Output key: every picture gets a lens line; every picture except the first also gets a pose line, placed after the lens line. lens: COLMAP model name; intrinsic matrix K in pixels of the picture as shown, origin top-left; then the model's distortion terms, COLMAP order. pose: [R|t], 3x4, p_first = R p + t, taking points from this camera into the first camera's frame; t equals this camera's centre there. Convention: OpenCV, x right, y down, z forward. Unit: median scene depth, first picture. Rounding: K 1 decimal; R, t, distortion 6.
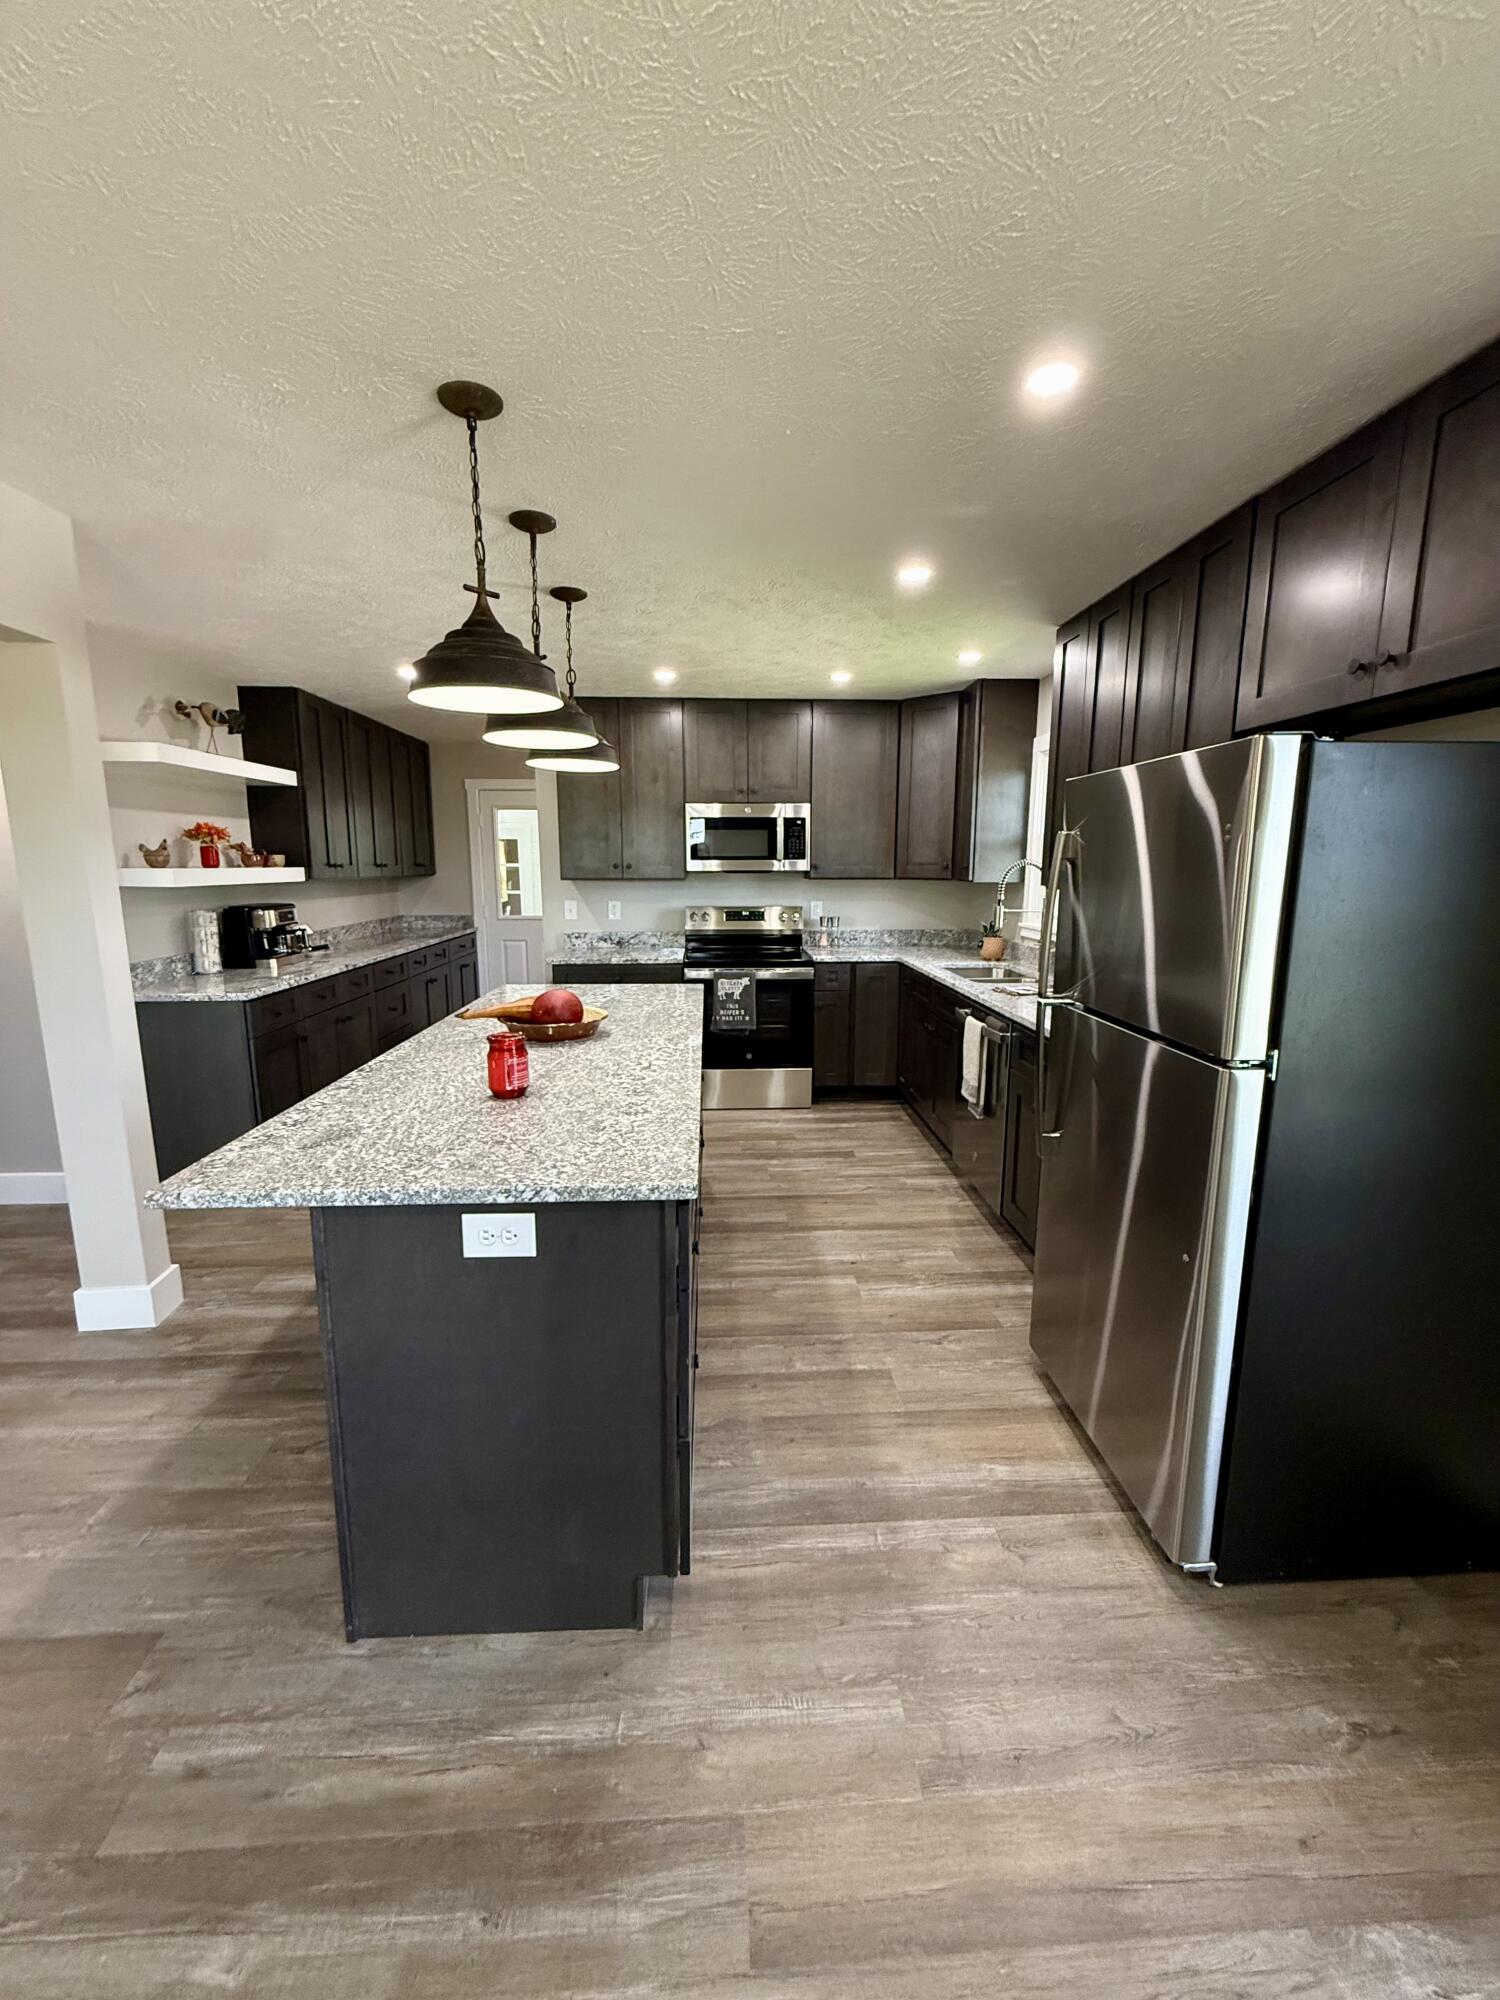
lens RADIAL K [[794.9, 0, 753.6], [0, 794.9, 997.9], [0, 0, 1]] dist [0.000238, -0.000251]
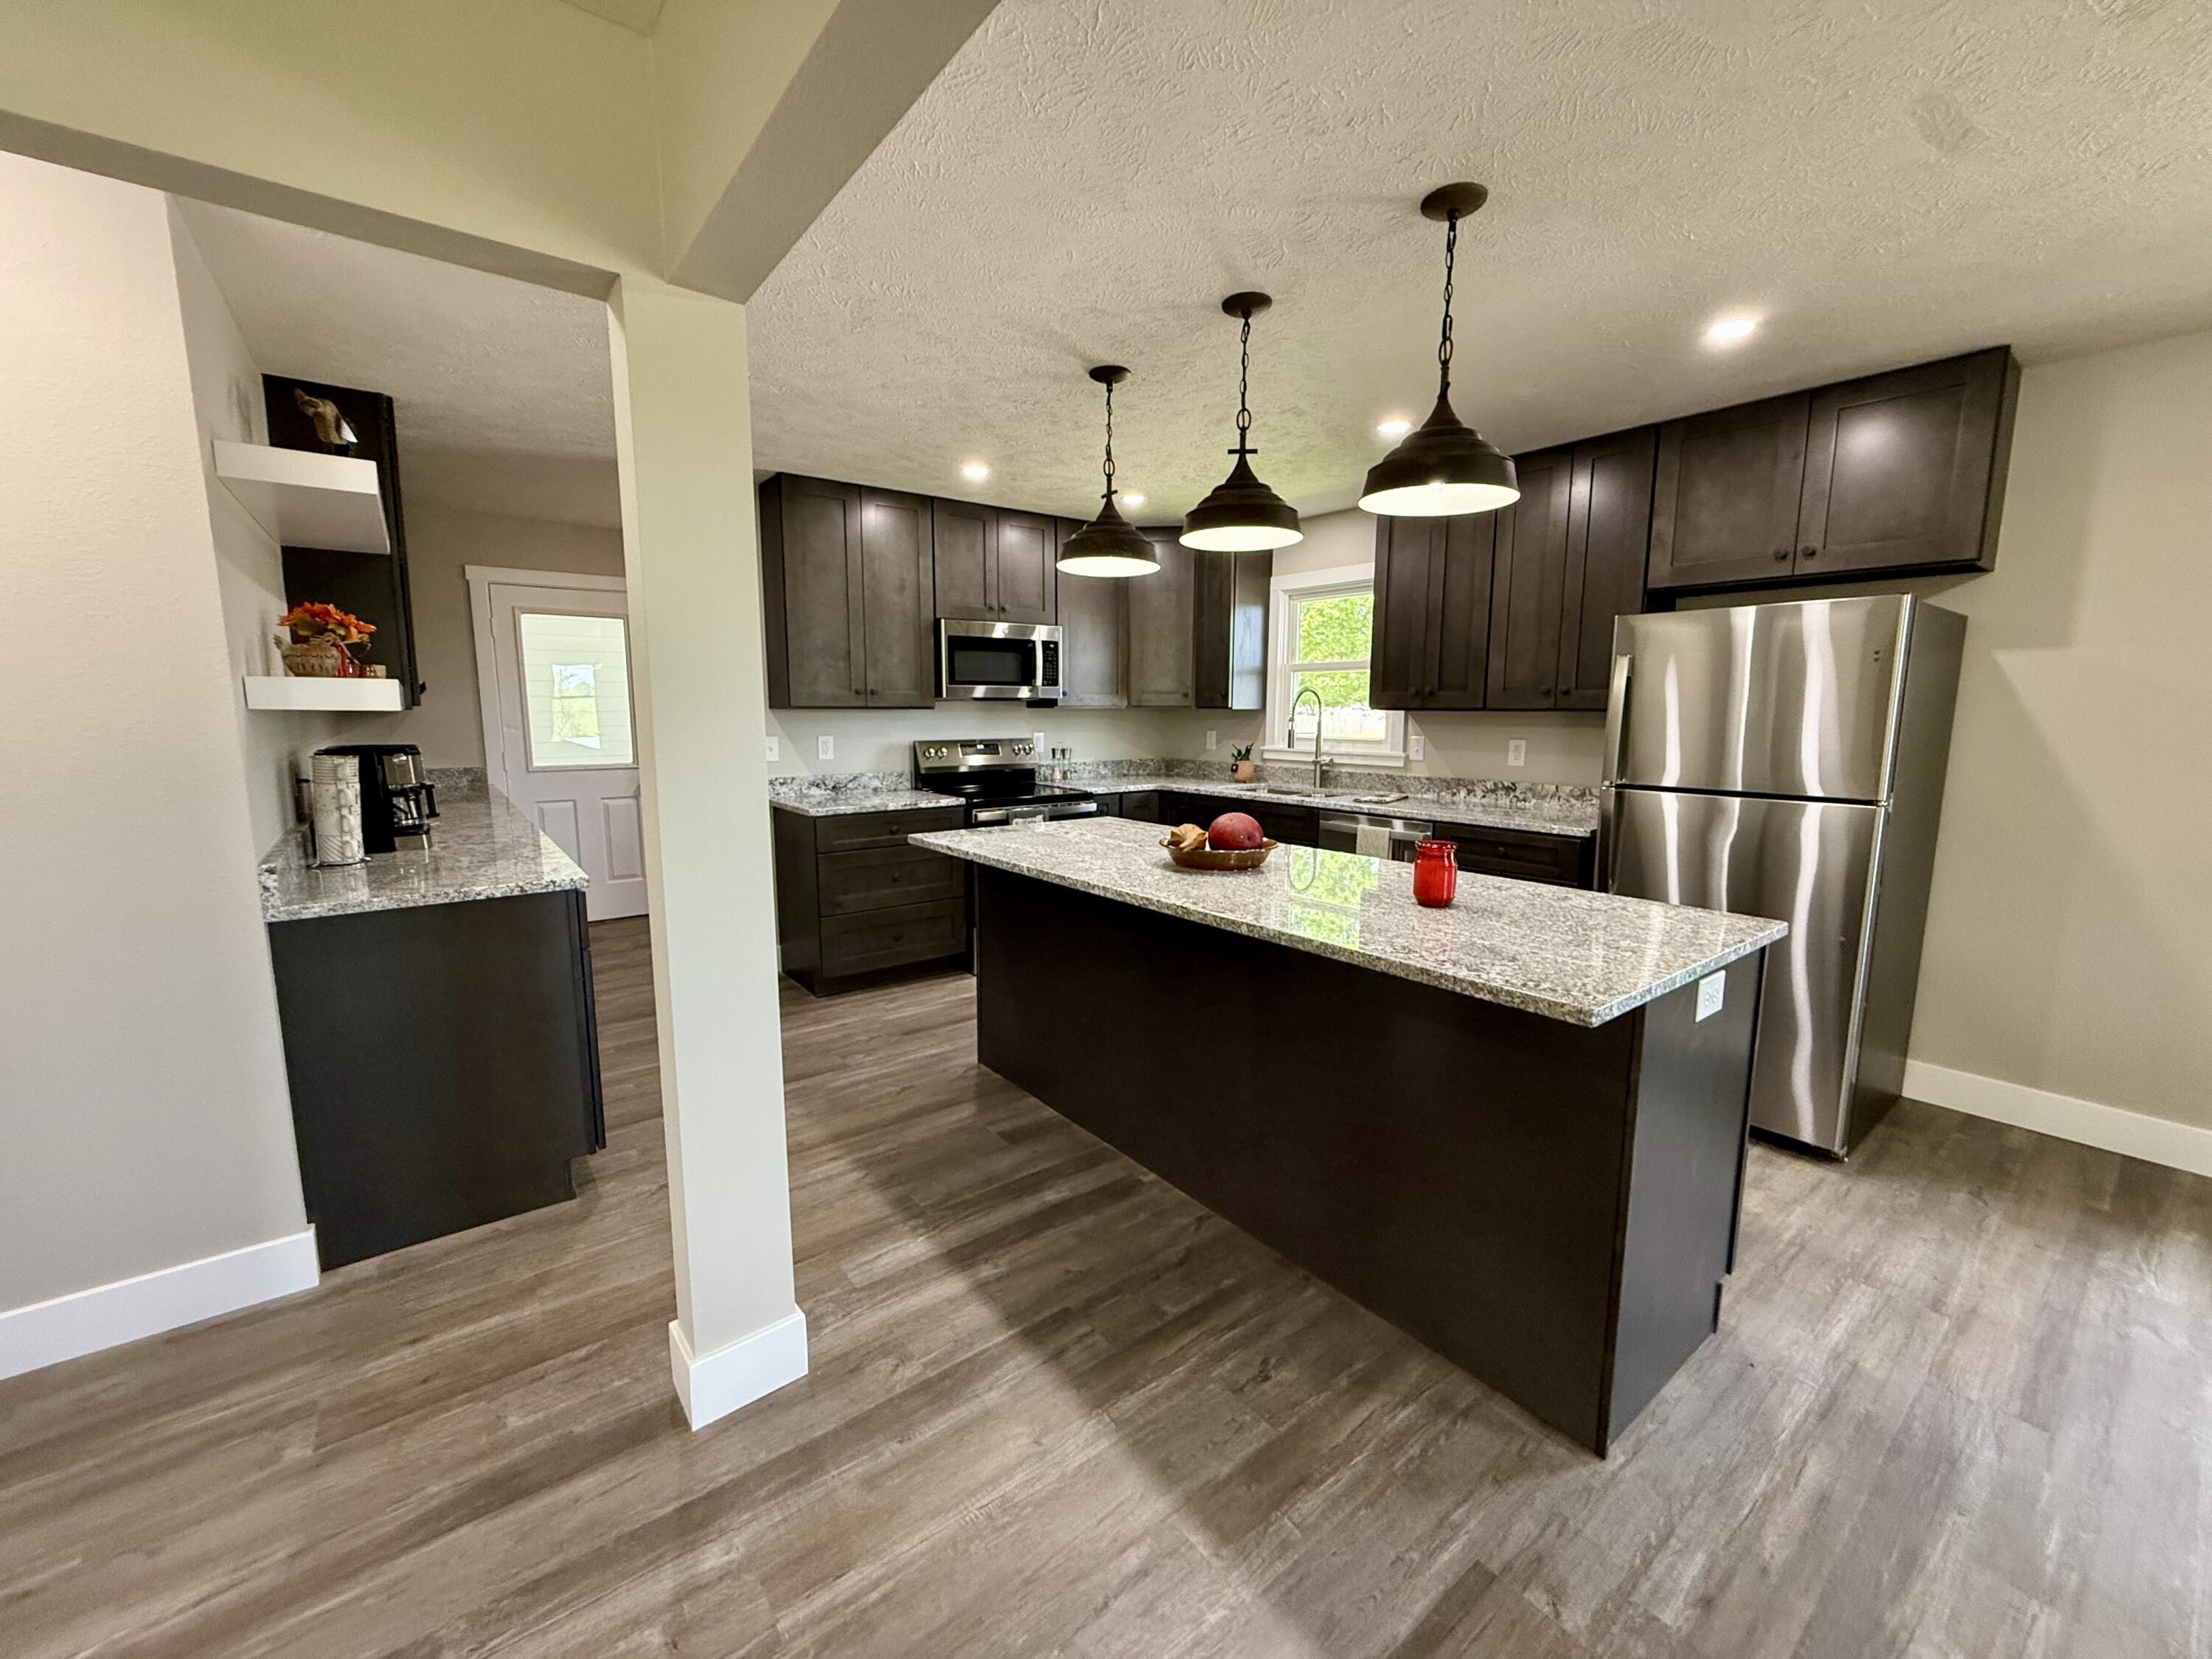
lens RADIAL K [[879.1, 0, 1100.1], [0, 879.1, 828.3], [0, 0, 1]] dist [0.000238, -0.000251]
pose [[0.823209, -0.077274, 0.562454, -0.561144], [0.093985, 0.995573, -0.000778, -0.003968], [-0.559905, 0.053502, 0.826828, 0.150596]]
